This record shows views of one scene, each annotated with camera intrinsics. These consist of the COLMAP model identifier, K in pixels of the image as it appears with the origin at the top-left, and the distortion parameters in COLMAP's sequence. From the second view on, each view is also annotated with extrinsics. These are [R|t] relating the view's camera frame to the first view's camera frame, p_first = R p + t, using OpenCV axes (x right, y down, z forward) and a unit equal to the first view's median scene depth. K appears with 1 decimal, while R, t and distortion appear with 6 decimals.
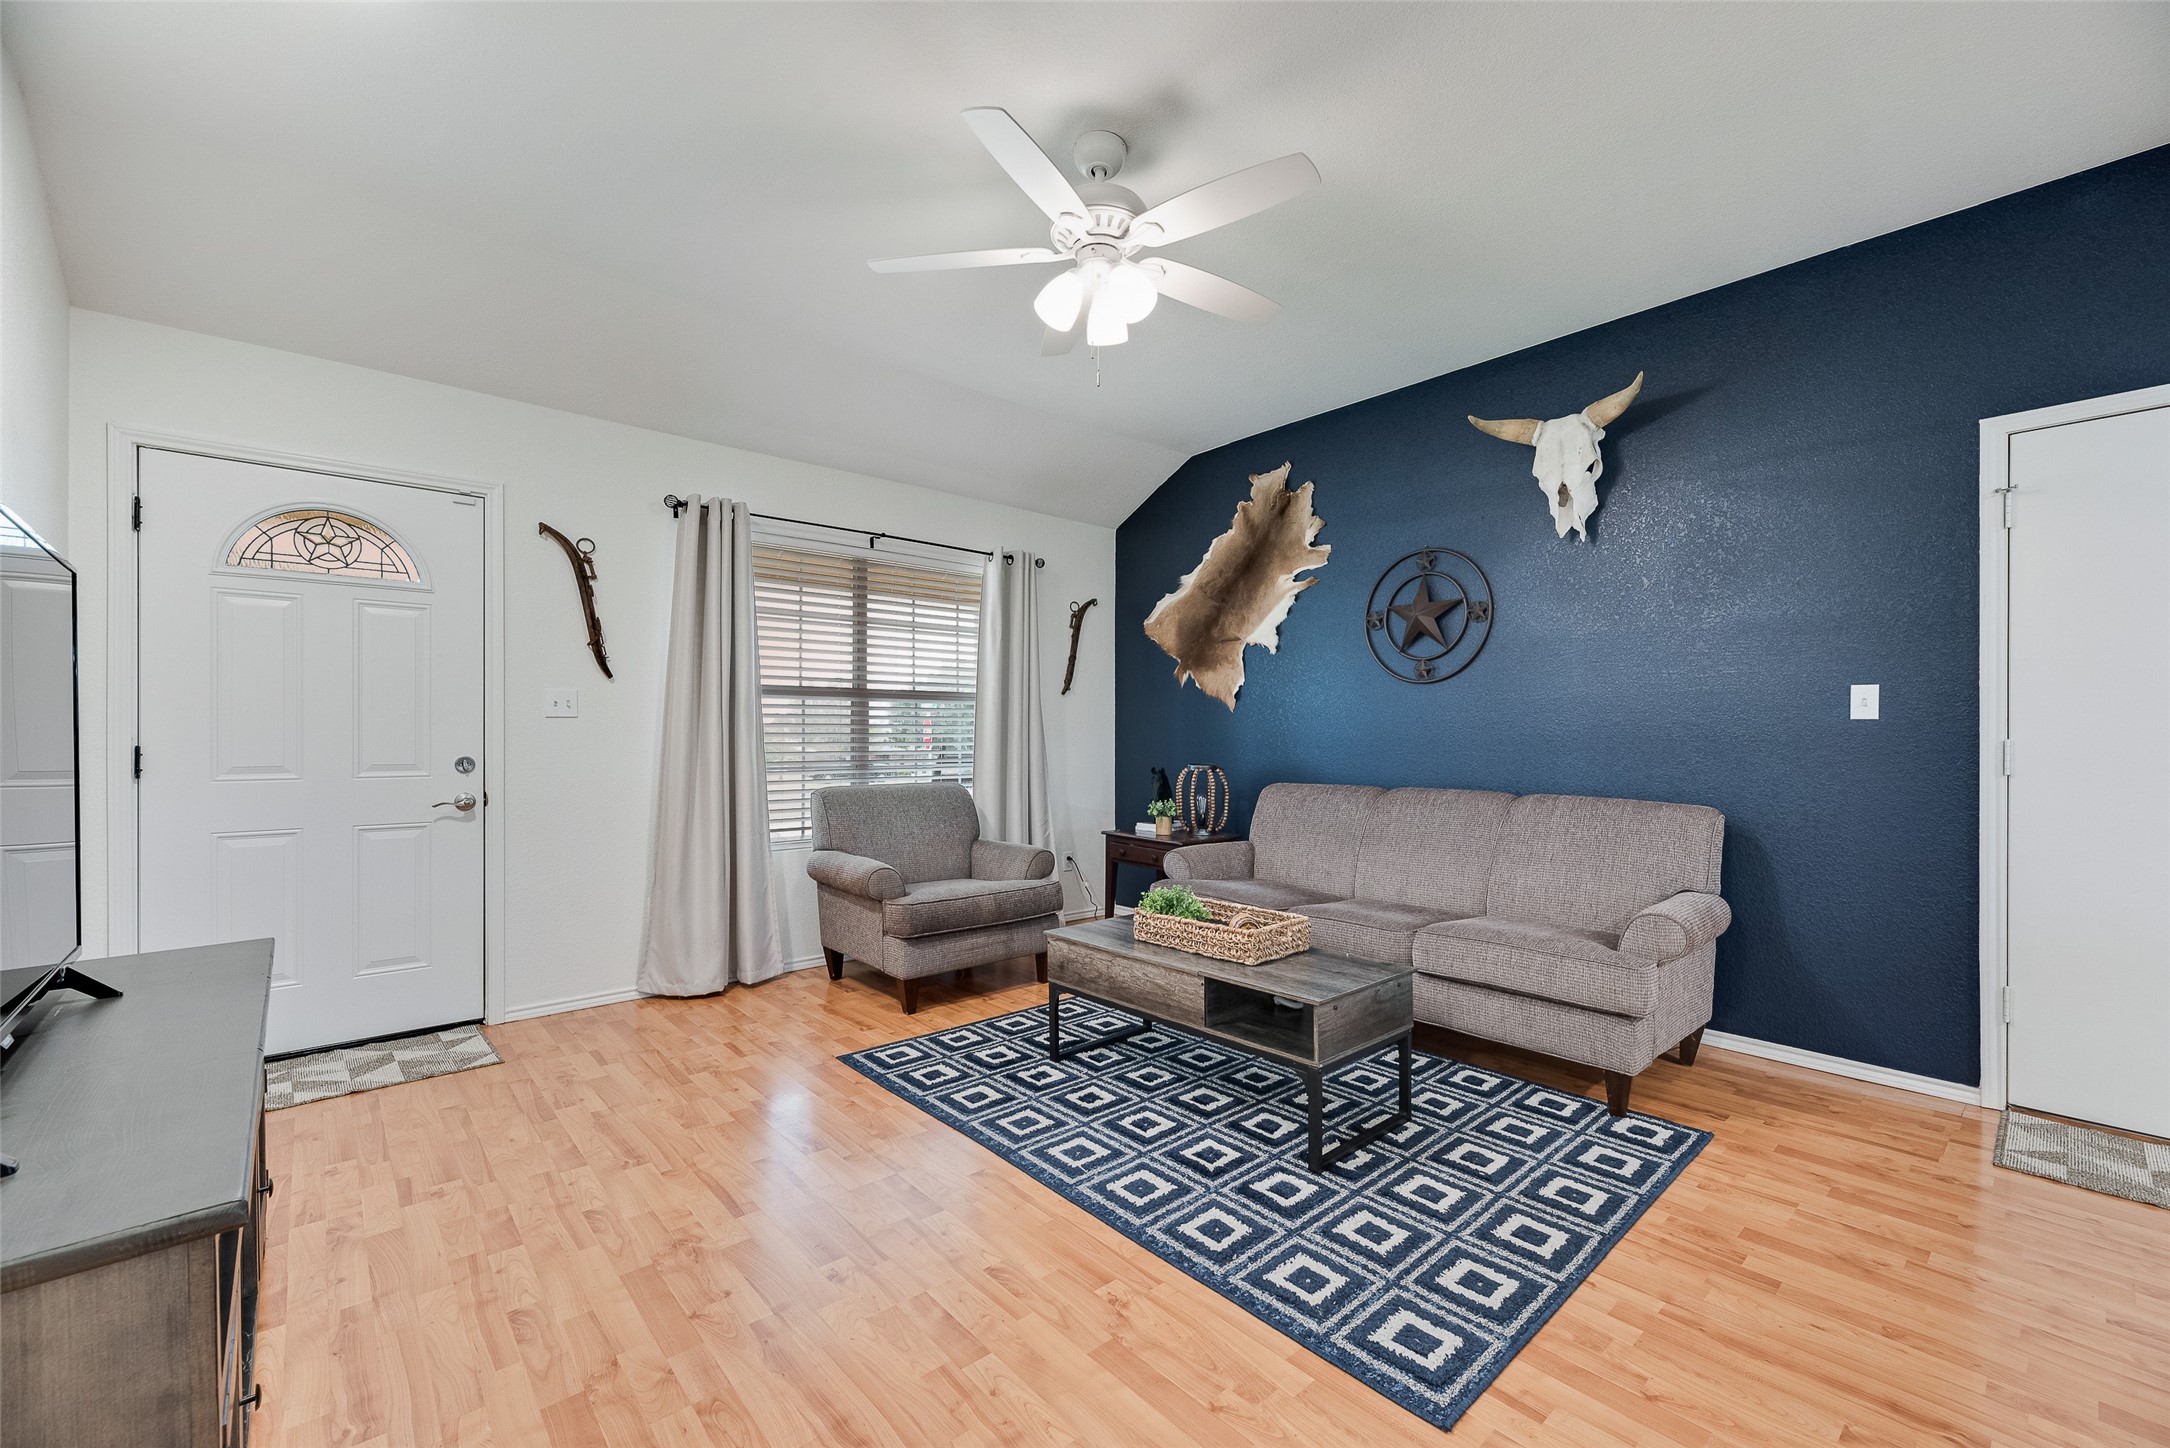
lens RADIAL K [[874.9, 0, 1090.5], [0, 874.9, 739.9], [0, 0, 1]] dist [0.000161, 0.000860]
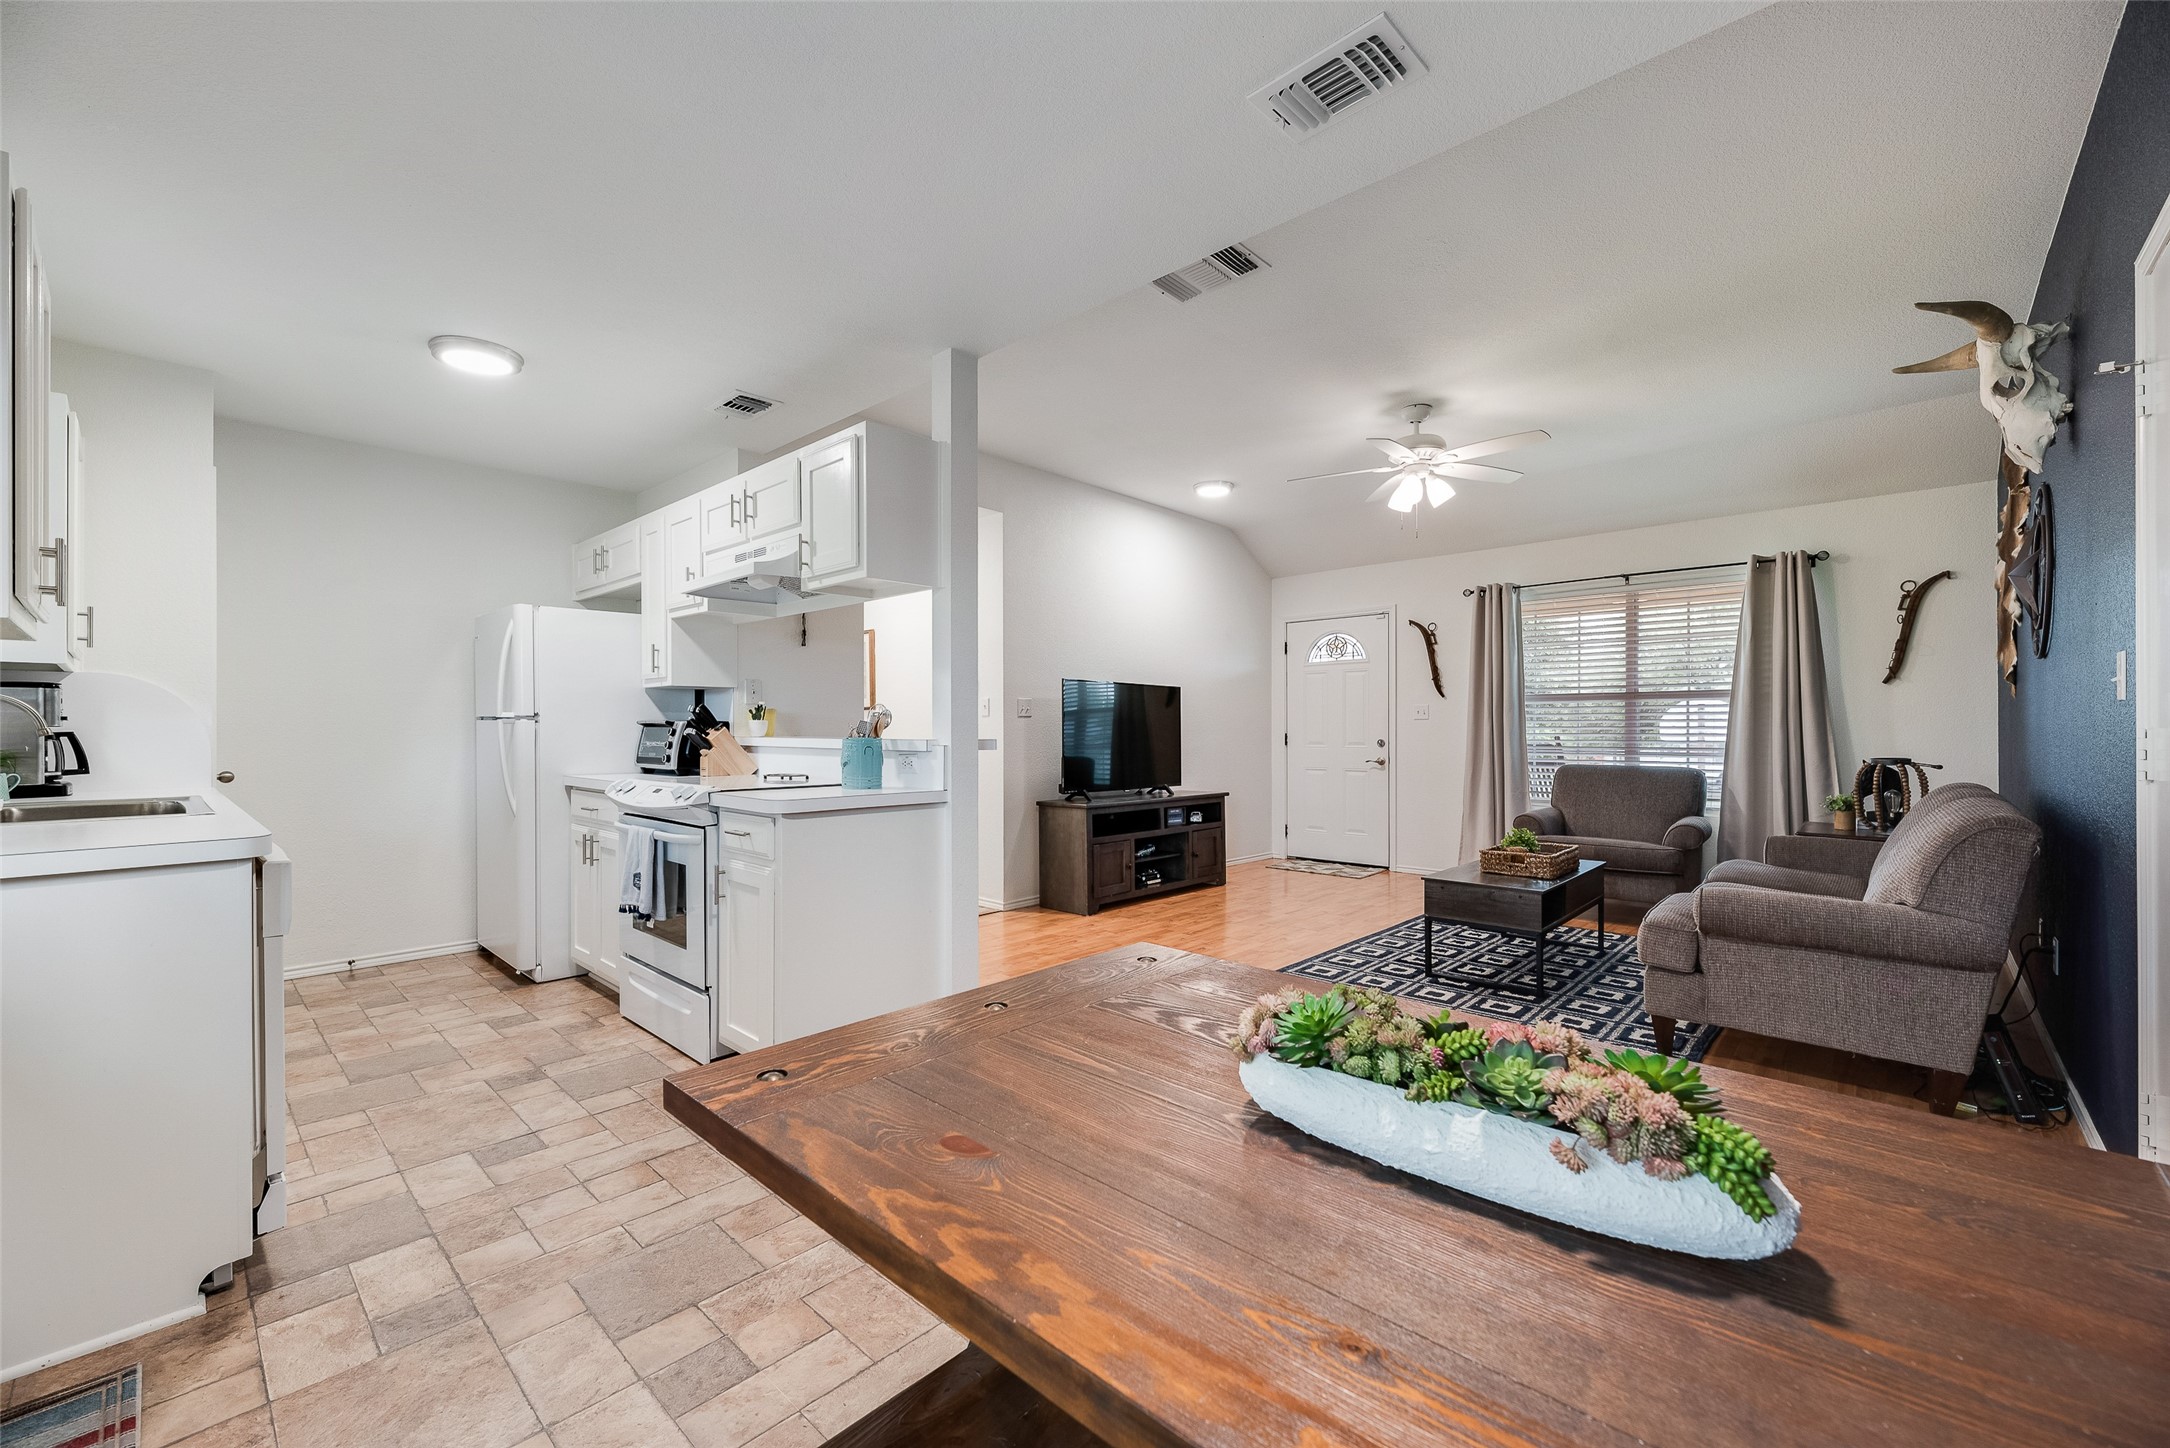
lens RADIAL K [[874.9, 0, 1082.6], [0, 874.9, 725.0], [0, 0, 1]] dist [0.000161, 0.000860]
pose [[0.094218, -0.007529, -0.995523, 1.074263], [-0.003005, 0.999965, -0.007847, 0.003176], [0.995547, 0.003731, 0.094192, 0.077979]]
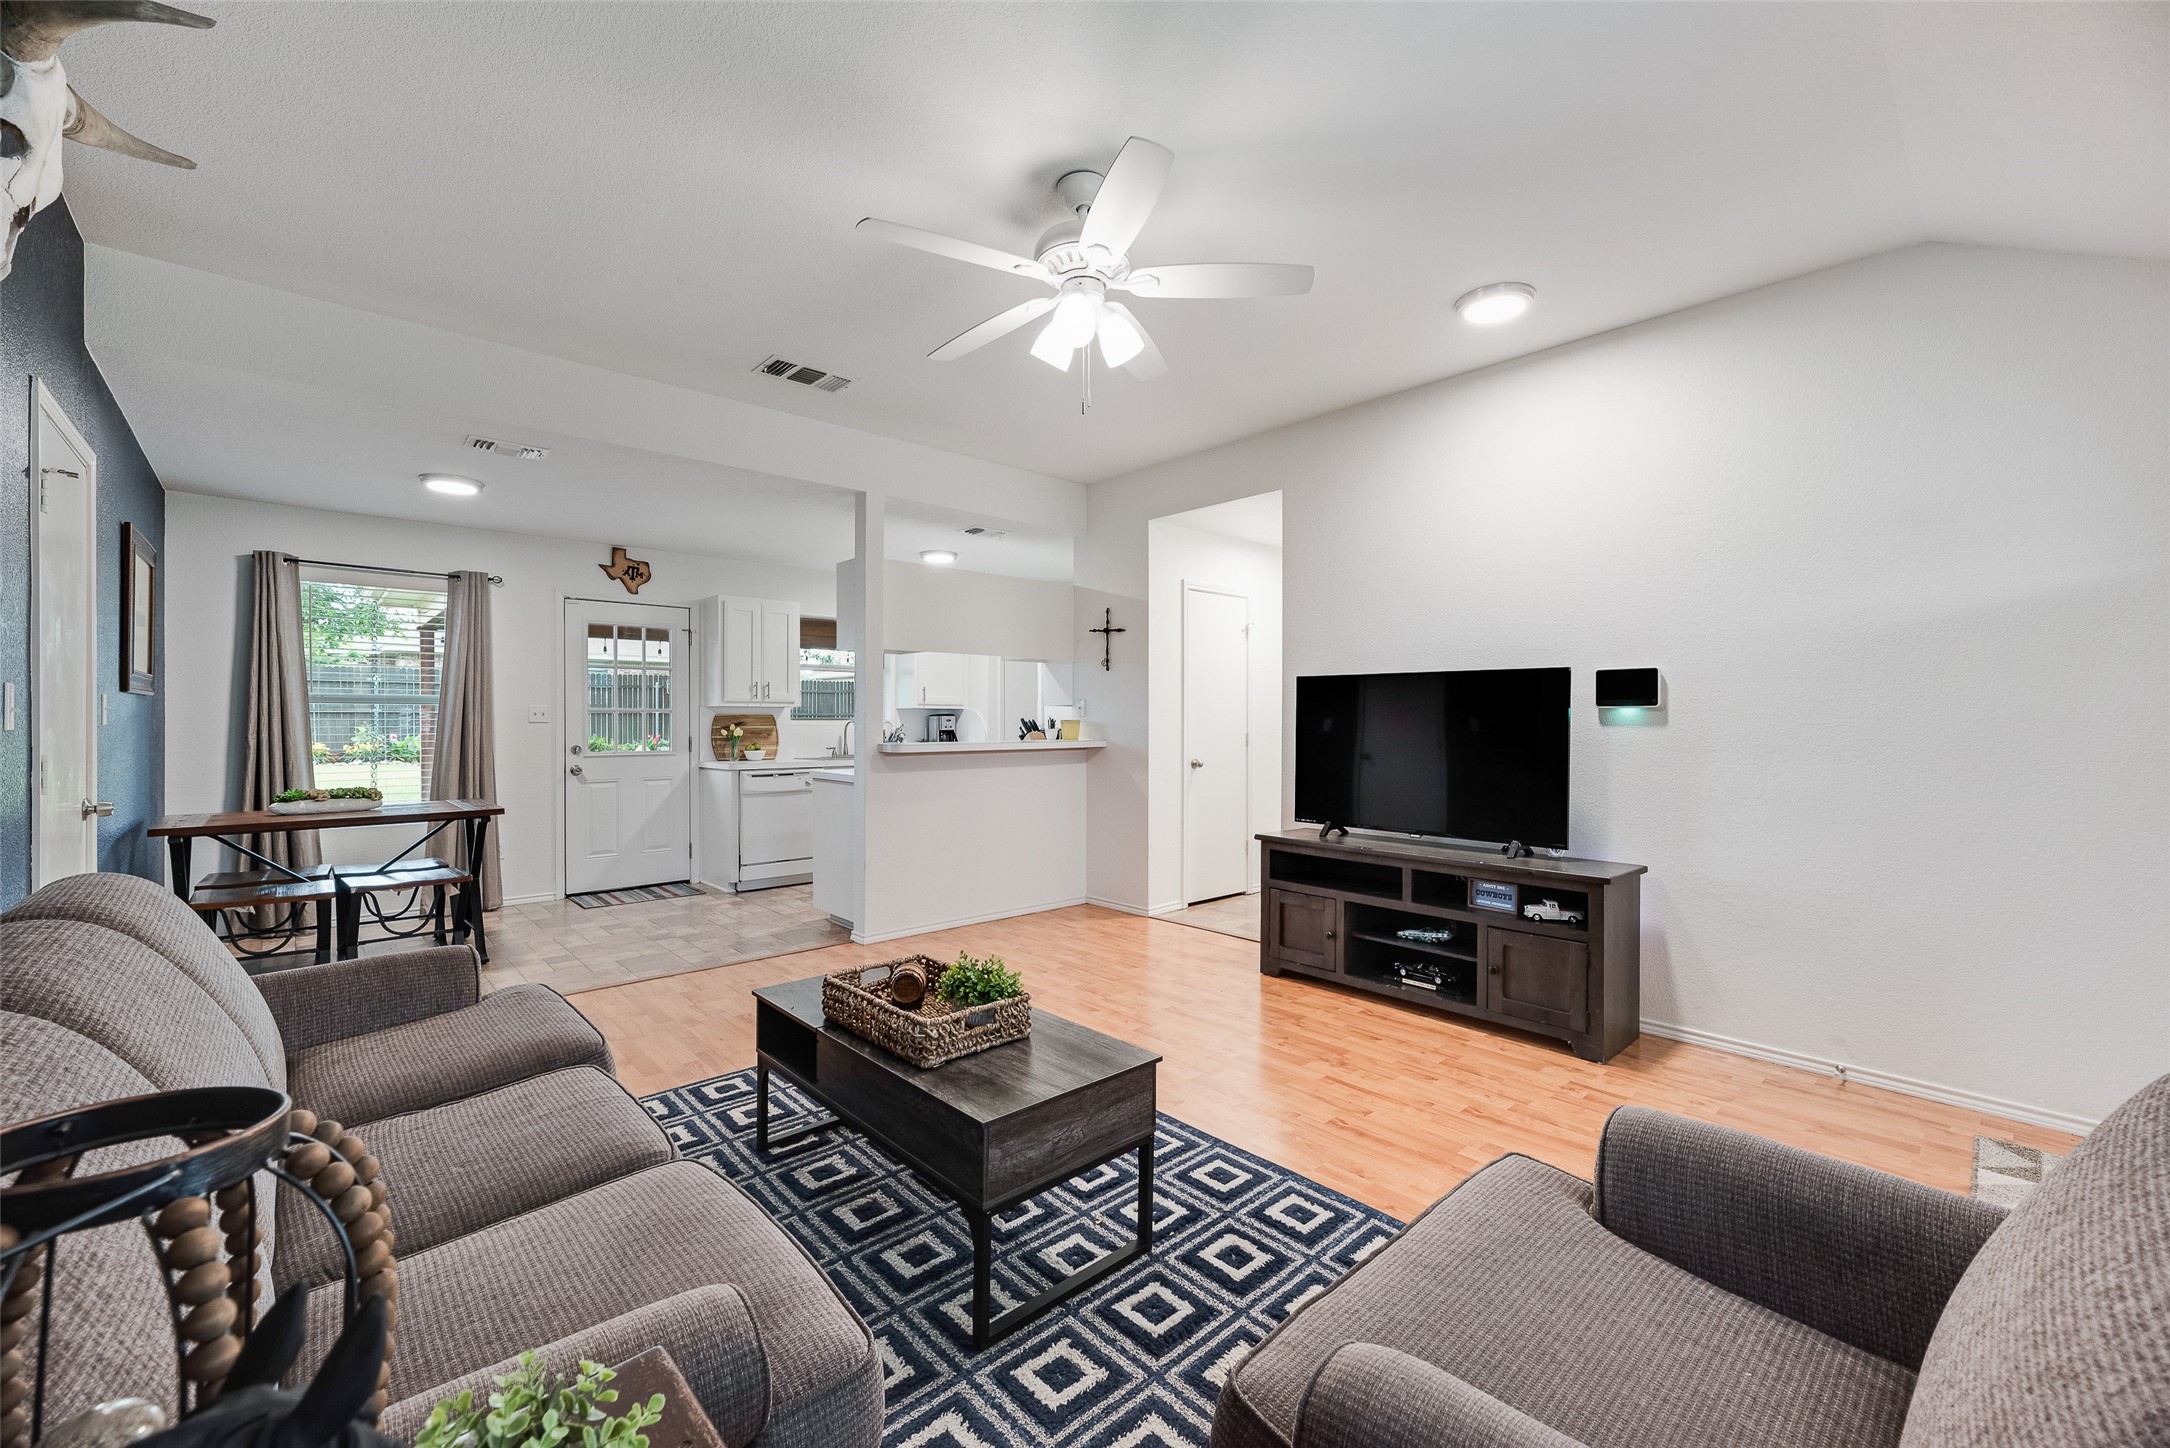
lens RADIAL K [[874.9, 0, 1095.0], [0, 874.9, 728.4], [0, 0, 1]] dist [0.000161, 0.000860]
pose [[-0.999824, -0.005166, -0.018059, 0.007693], [-0.005386, 0.999912, 0.012143, -0.027398], [0.017995, 0.012238, -0.999763, 1.235879]]
